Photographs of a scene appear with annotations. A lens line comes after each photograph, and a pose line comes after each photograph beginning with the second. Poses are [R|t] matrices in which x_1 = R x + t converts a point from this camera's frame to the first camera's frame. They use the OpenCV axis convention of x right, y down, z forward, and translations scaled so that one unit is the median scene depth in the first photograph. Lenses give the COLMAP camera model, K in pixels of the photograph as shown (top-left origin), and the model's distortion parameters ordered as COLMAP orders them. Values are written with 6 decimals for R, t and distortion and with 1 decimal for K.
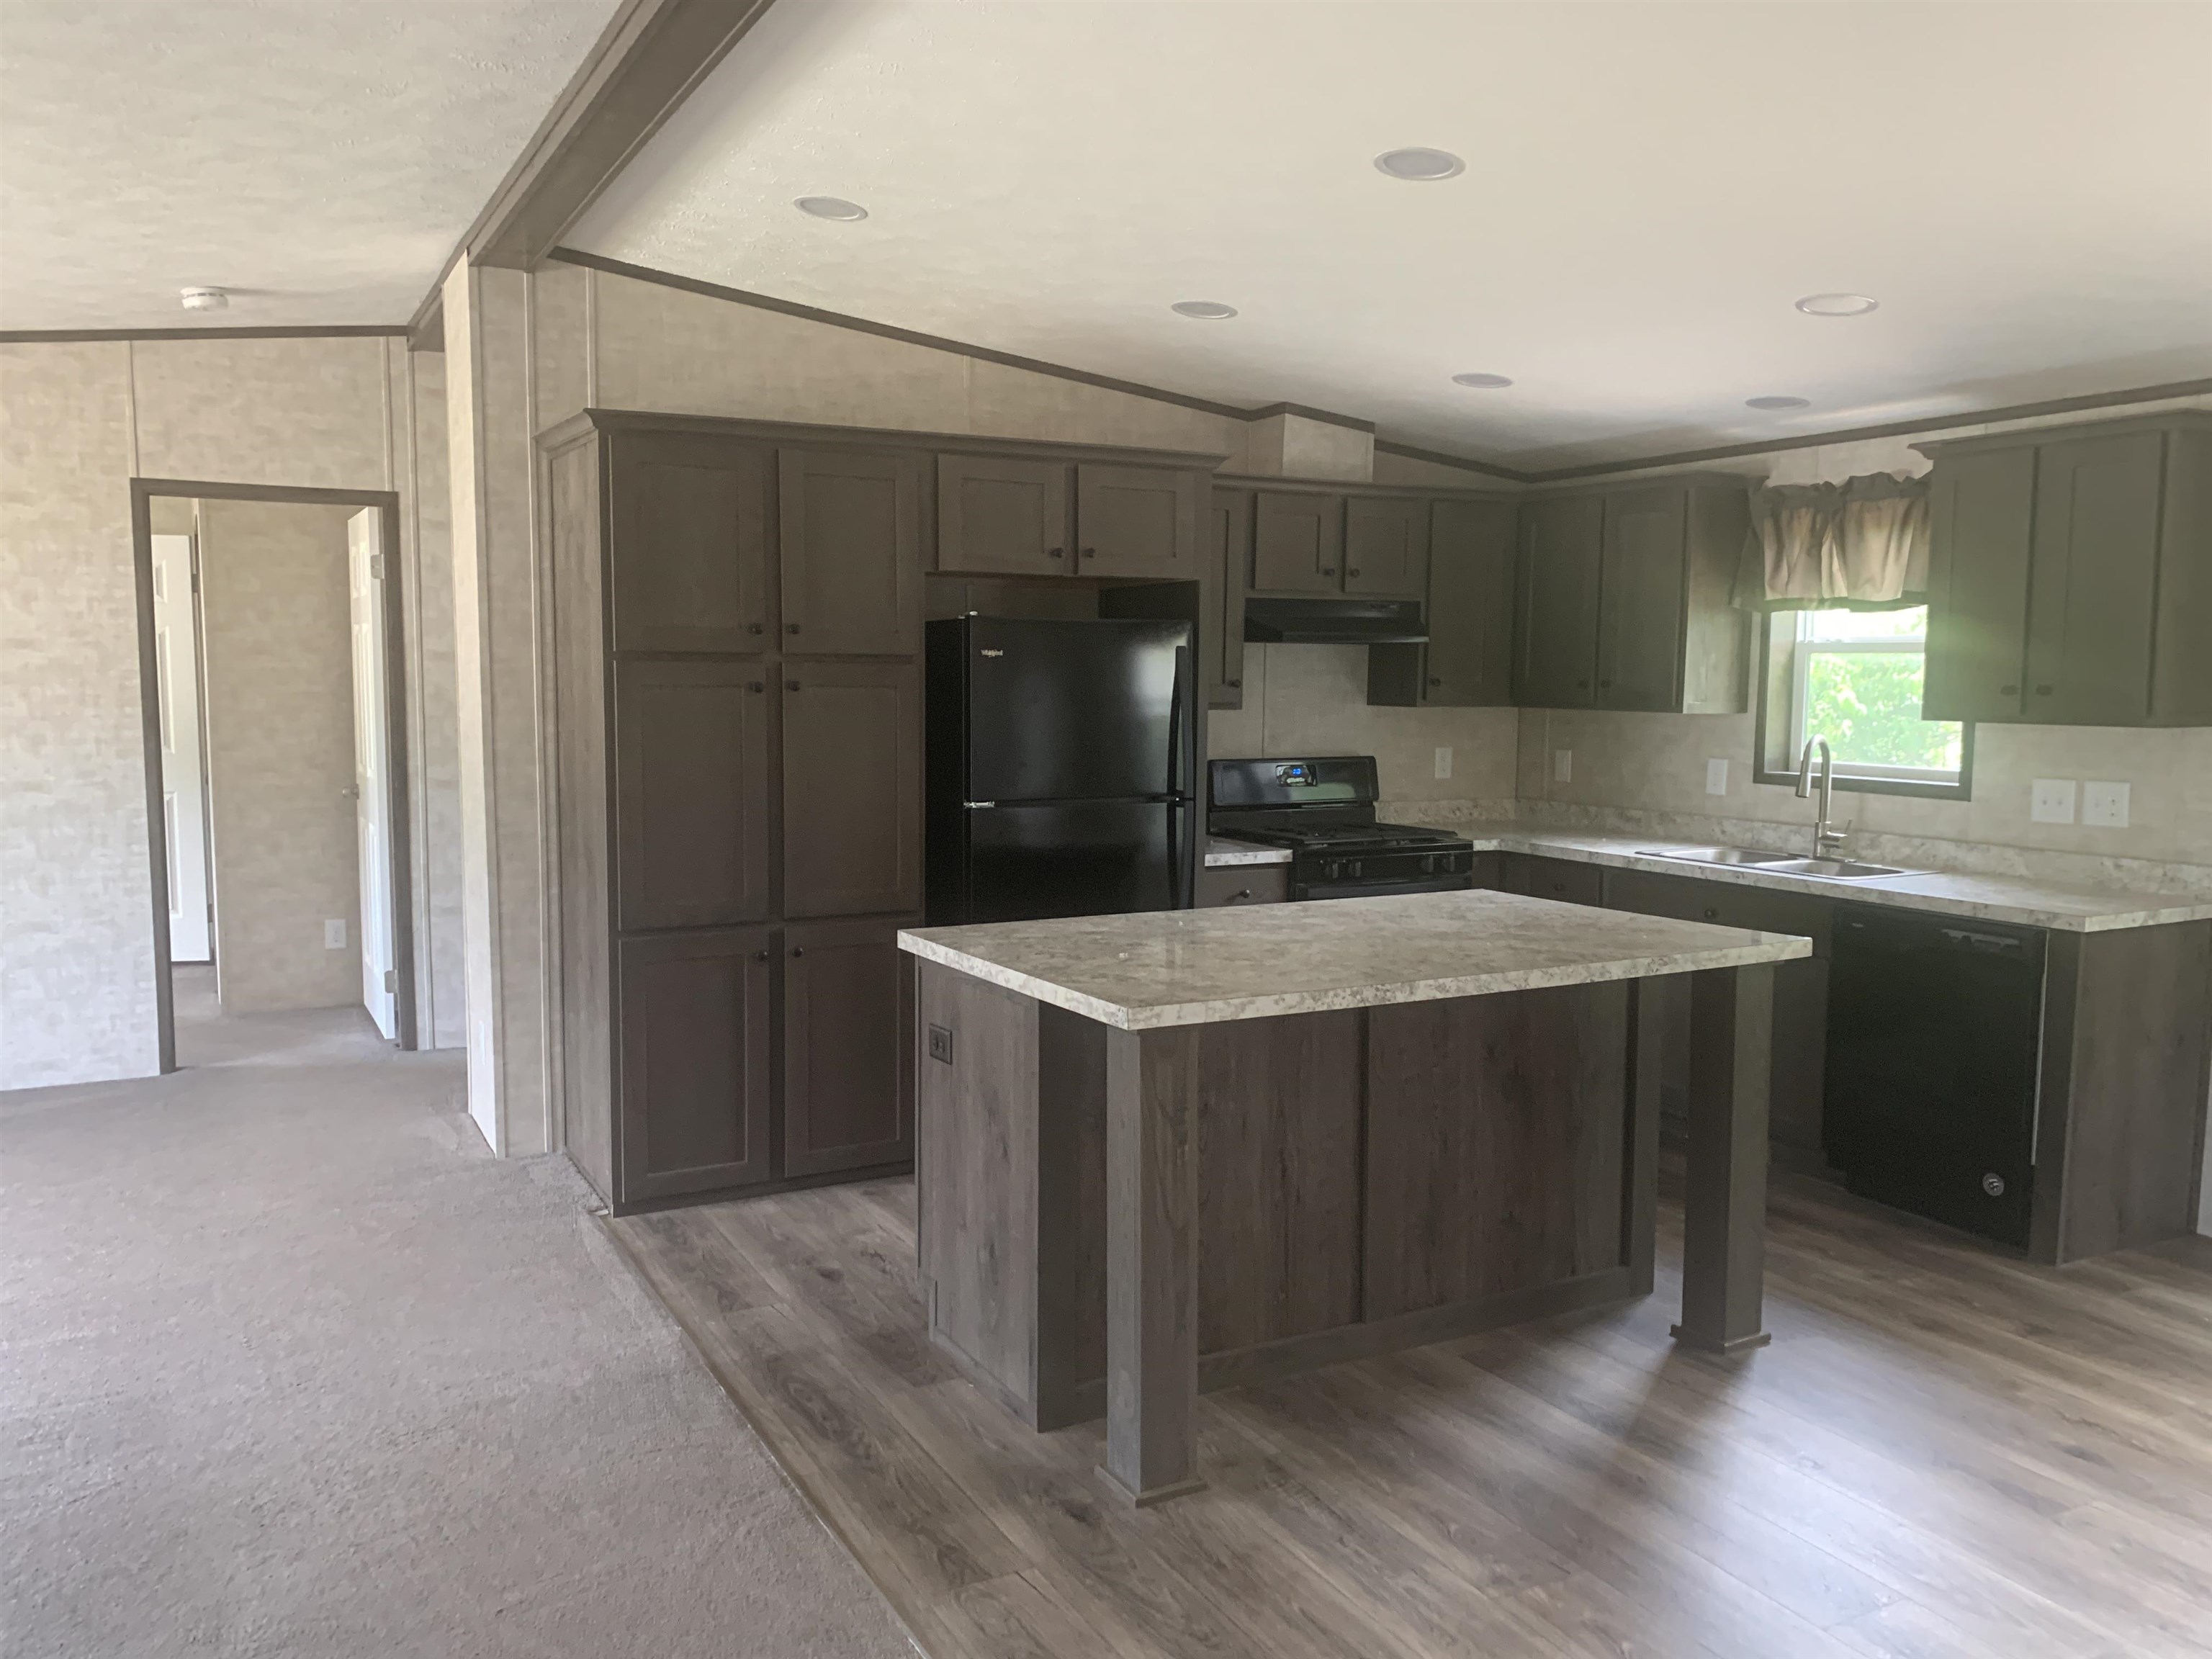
lens RADIAL K [[1700.4, 0, 1101.1], [0, 1700.4, 831.8], [0, 0, 1]] dist [0.071457, -0.007531]
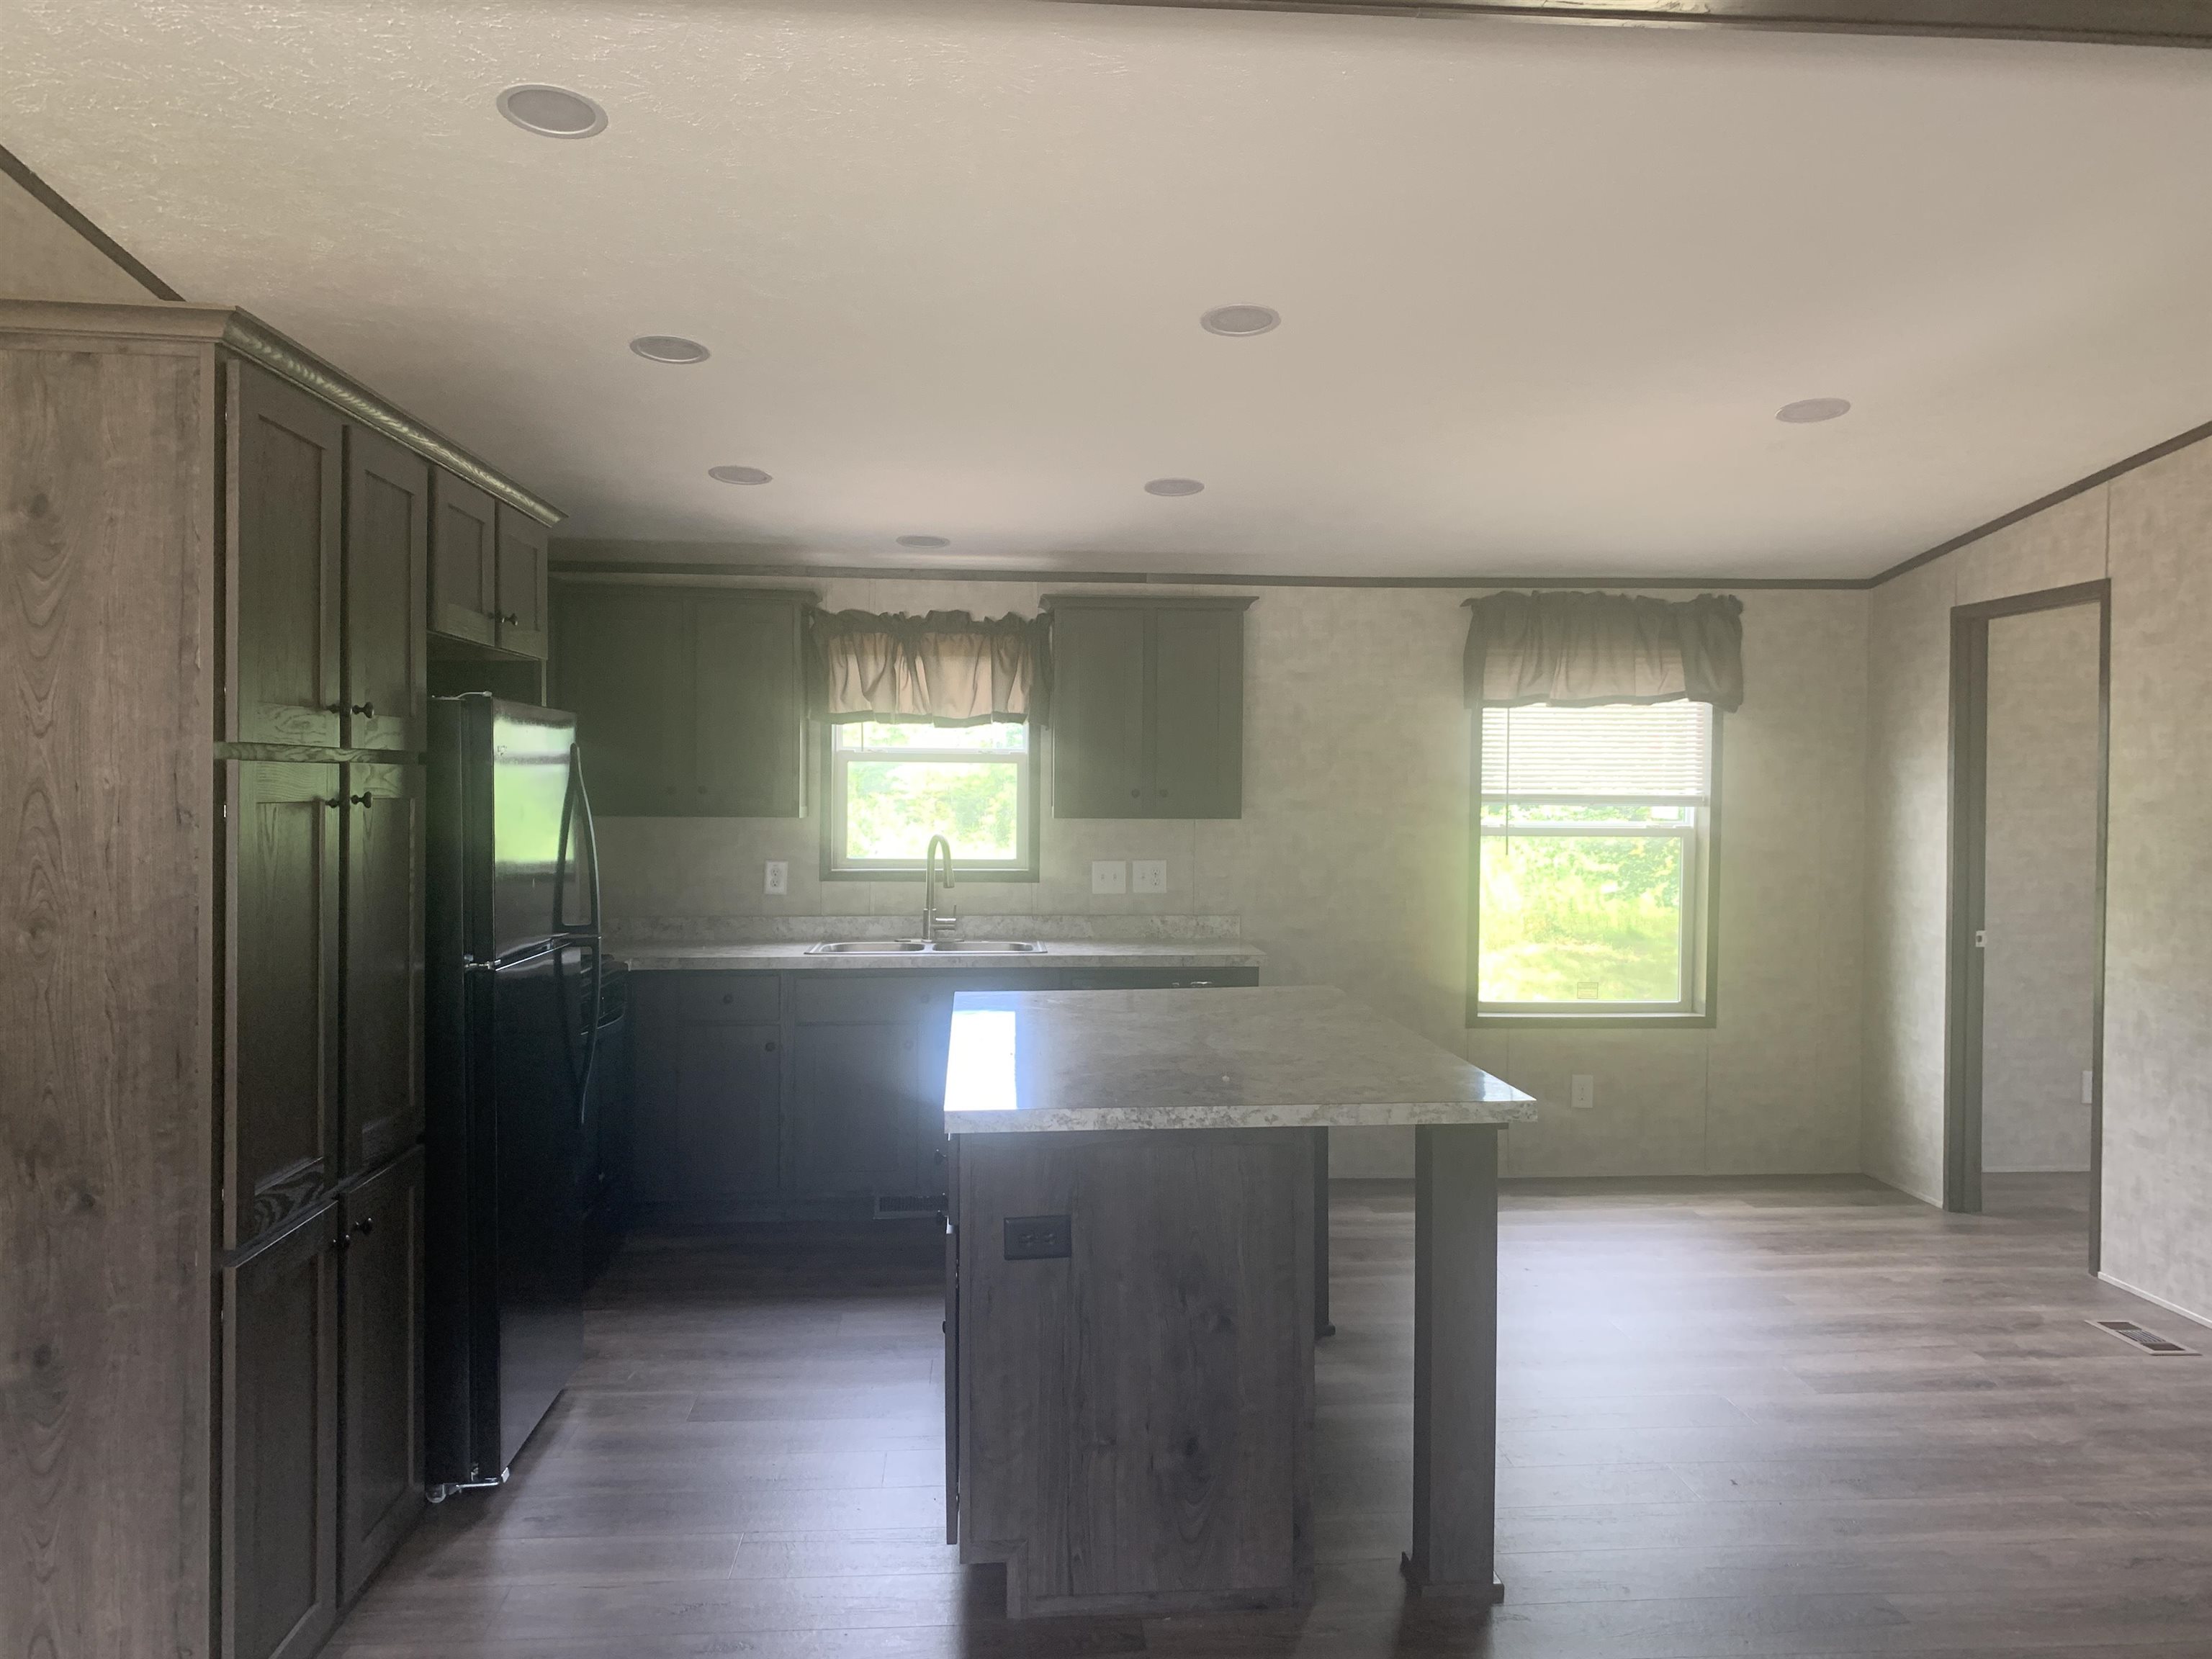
lens RADIAL K [[1704.5, 0, 1097.6], [0, 1704.5, 825.3], [0, 0, 1]] dist [0.016824, -0.002204]
pose [[0.412798, -0.027425, 0.910410, -0.573955], [0.086160, 0.996240, -0.009056, -0.042452], [-0.906738, 0.082179, 0.413609, 0.443128]]
